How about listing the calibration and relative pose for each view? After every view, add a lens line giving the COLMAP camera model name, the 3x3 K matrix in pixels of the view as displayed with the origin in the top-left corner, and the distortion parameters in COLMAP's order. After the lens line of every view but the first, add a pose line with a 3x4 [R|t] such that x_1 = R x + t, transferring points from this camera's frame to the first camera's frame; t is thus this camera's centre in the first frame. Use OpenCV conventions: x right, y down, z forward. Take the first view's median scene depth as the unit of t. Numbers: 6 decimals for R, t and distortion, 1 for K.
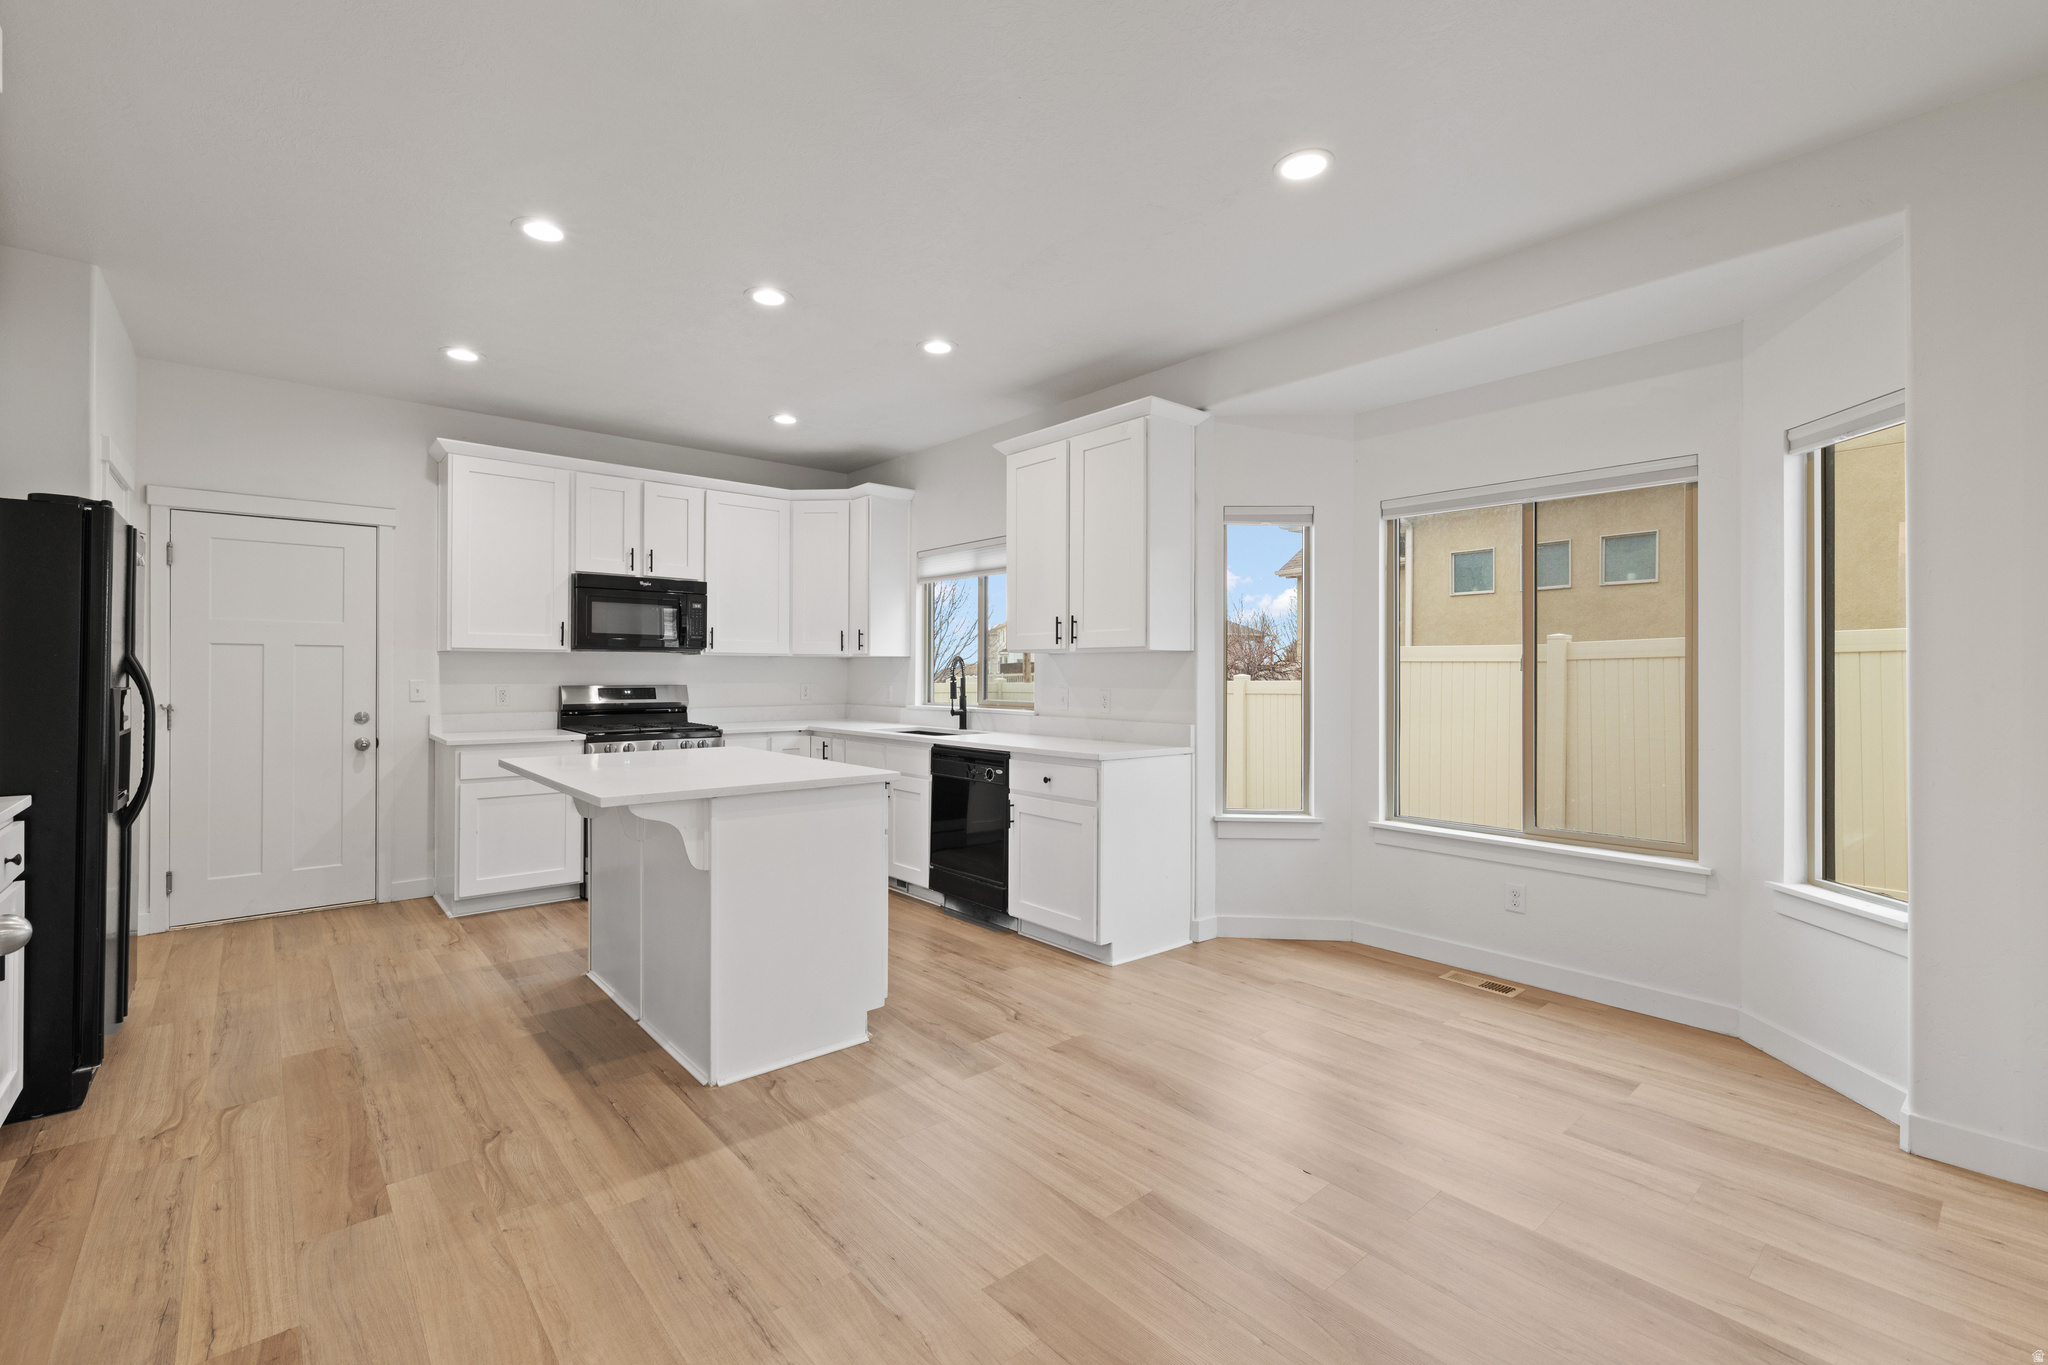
lens RADIAL K [[883.5, 0, 1014.5], [0, 883.5, 672.4], [0, 0, 1]] dist [-0.001770, 0.000700]
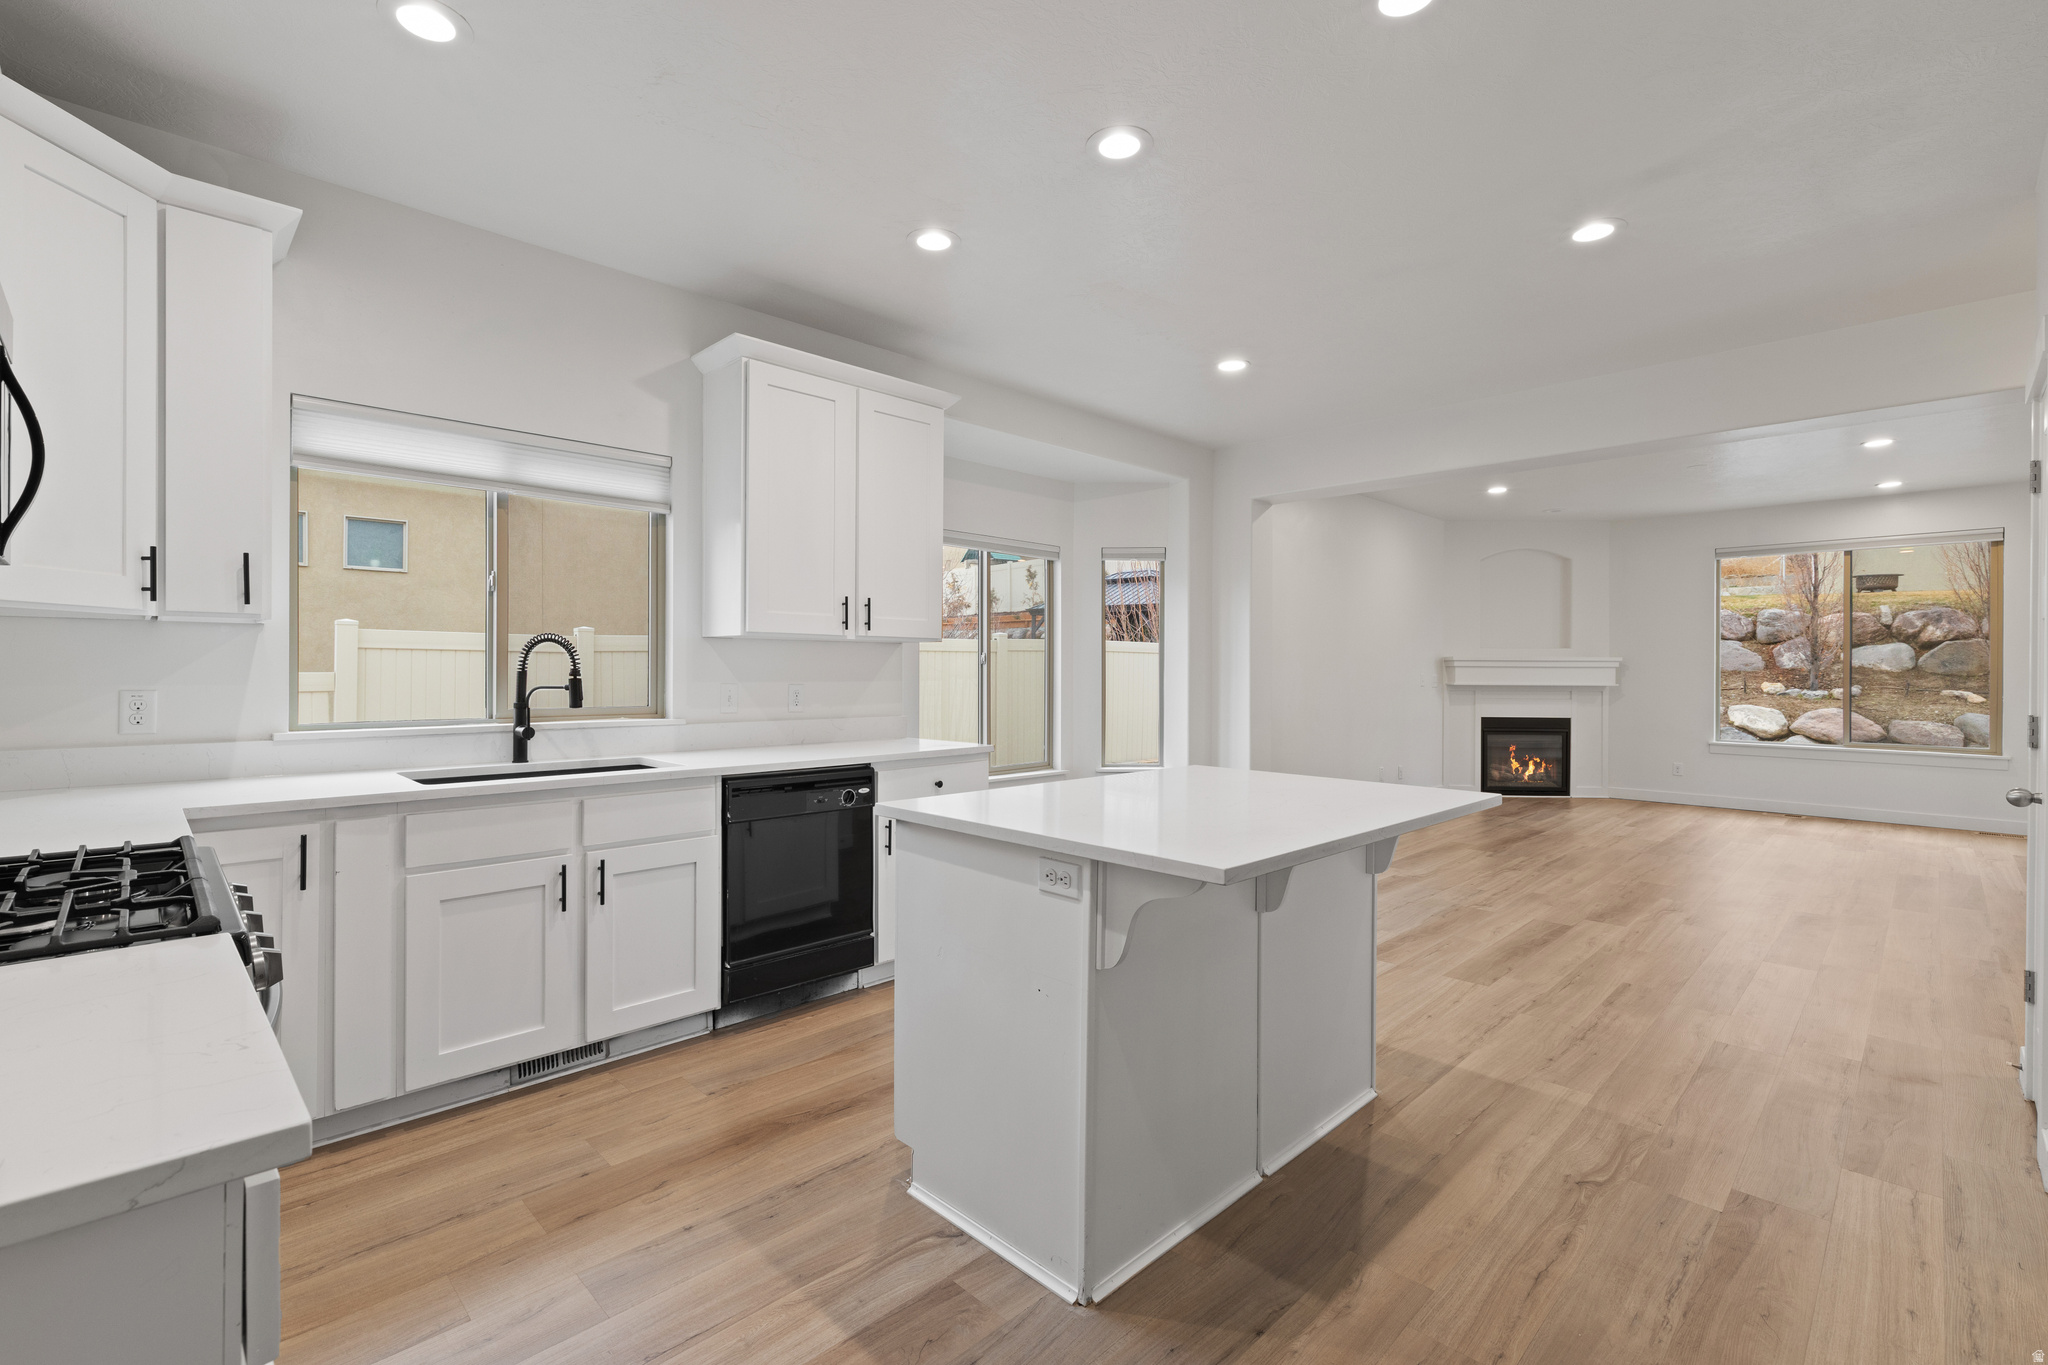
lens RADIAL K [[883.5, 0, 1012.2], [0, 883.5, 674.2], [0, 0, 1]] dist [-0.001770, 0.000700]
pose [[-0.051934, -0.011399, 0.998585, -1.416502], [-0.005162, 0.999925, 0.011146, -0.001267], [-0.998637, -0.004576, -0.051989, 1.593101]]
